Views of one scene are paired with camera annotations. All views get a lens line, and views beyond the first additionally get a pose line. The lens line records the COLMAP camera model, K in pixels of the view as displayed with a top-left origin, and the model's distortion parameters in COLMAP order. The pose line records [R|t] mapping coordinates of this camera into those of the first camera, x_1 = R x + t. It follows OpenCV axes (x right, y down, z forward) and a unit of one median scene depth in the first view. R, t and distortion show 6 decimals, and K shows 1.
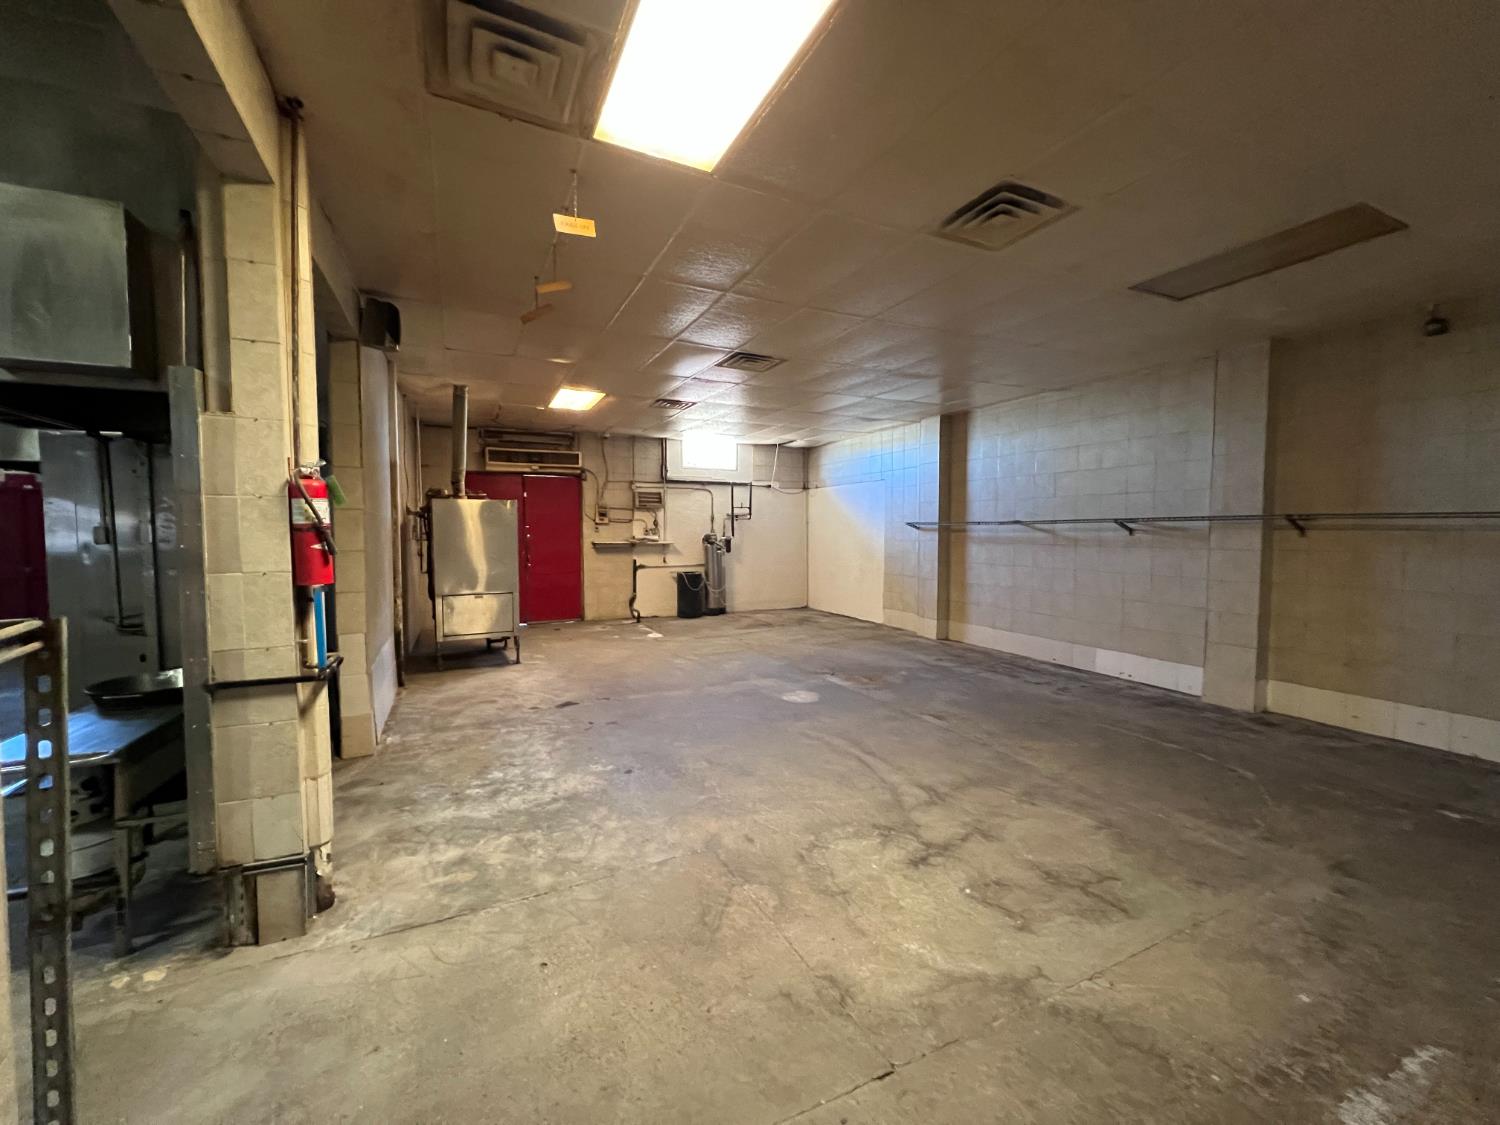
lens RADIAL K [[602.0, 0, 750.9], [0, 602.0, 559.4], [0, 0, 1]] dist [-0.003380, 0.000966]
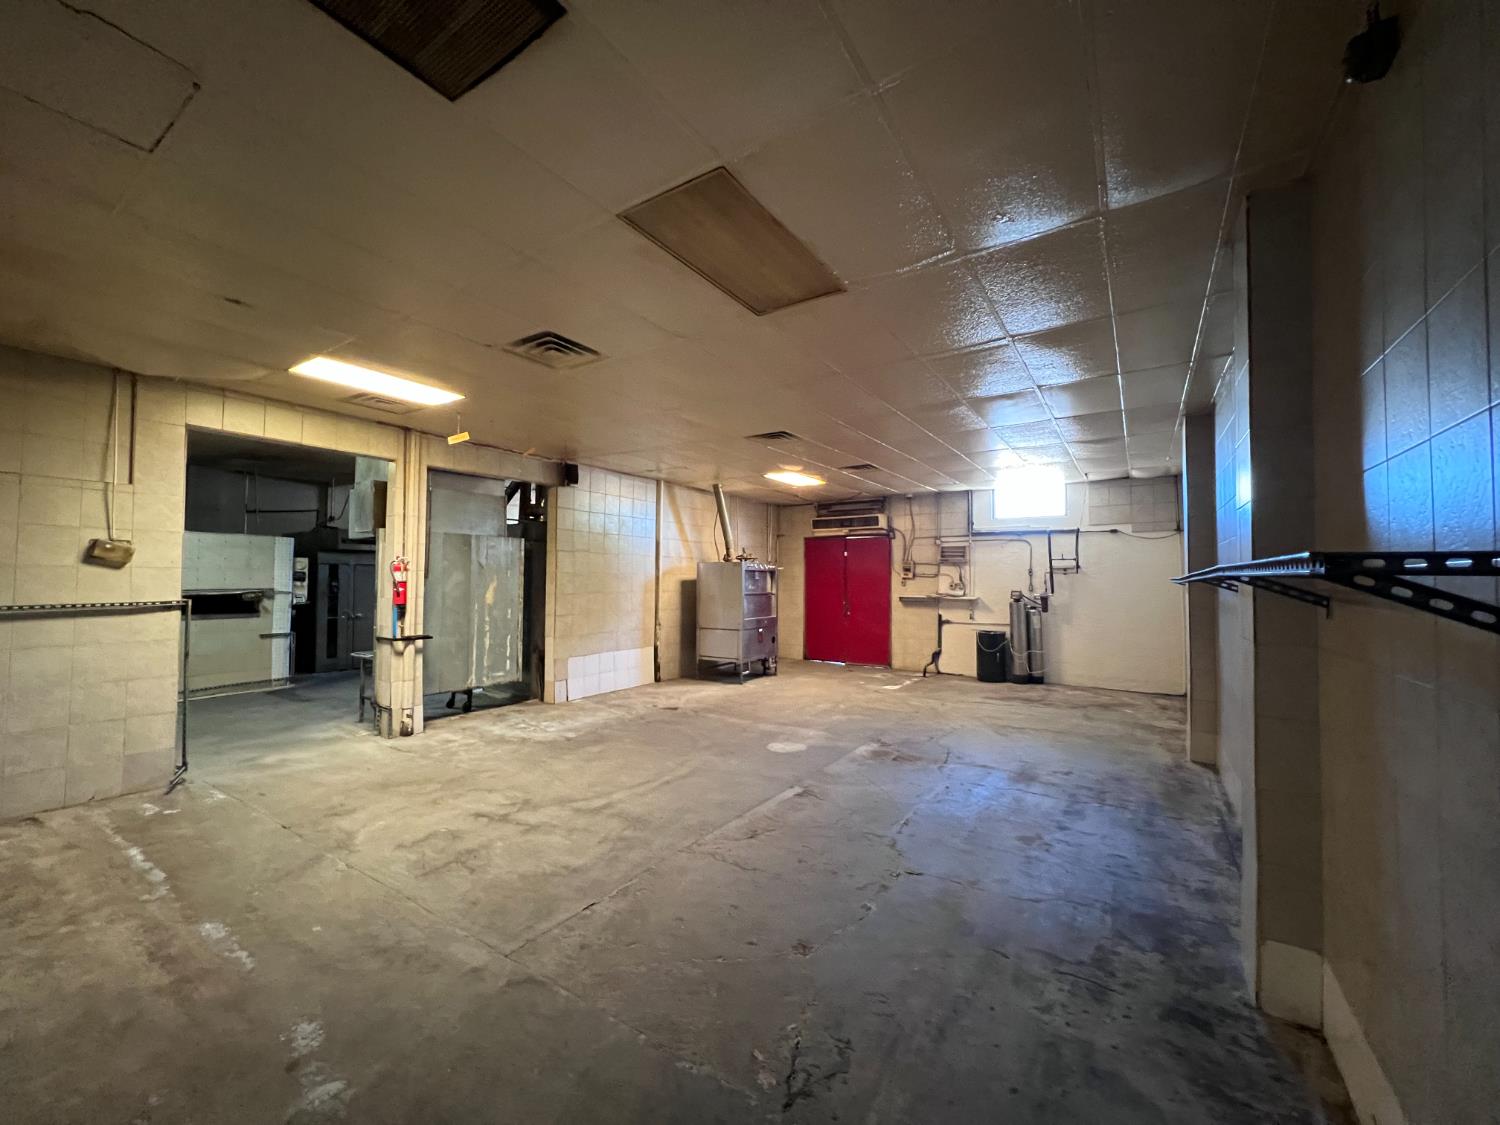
lens RADIAL K [[602.0, 0, 745.6], [0, 602.0, 561.2], [0, 0, 1]] dist [-0.003380, 0.000966]
pose [[0.511993, -0.022644, -0.858691, 0.871428], [-0.049271, 0.997233, -0.055675, -0.027649], [0.857576, 0.070814, 0.509460, 0.358736]]
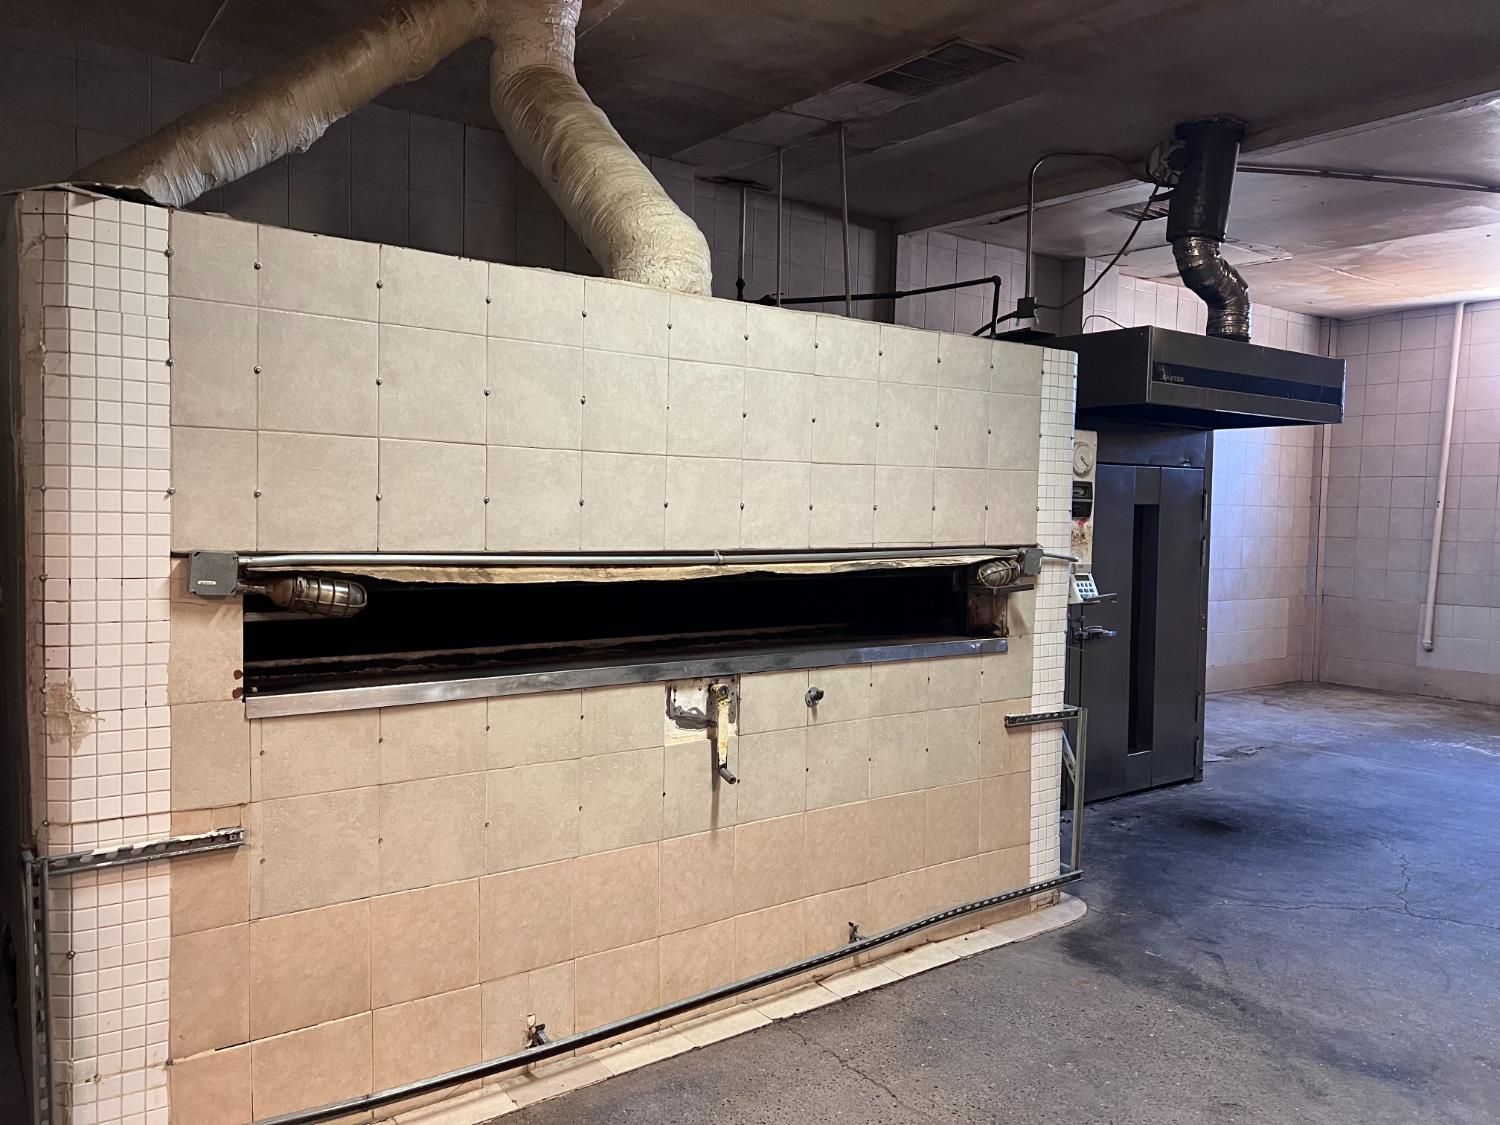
lens RADIAL K [[1124.1, 0, 769.4], [0, 1124.1, 546.8], [0, 0, 1]] dist [0.064583, -0.071918]
pose [[0.181816, 0.047732, -0.982173, -0.260307], [-0.072222, 0.996772, 0.035072, 0.001005], [0.980677, 0.064557, 0.184676, -0.163403]]
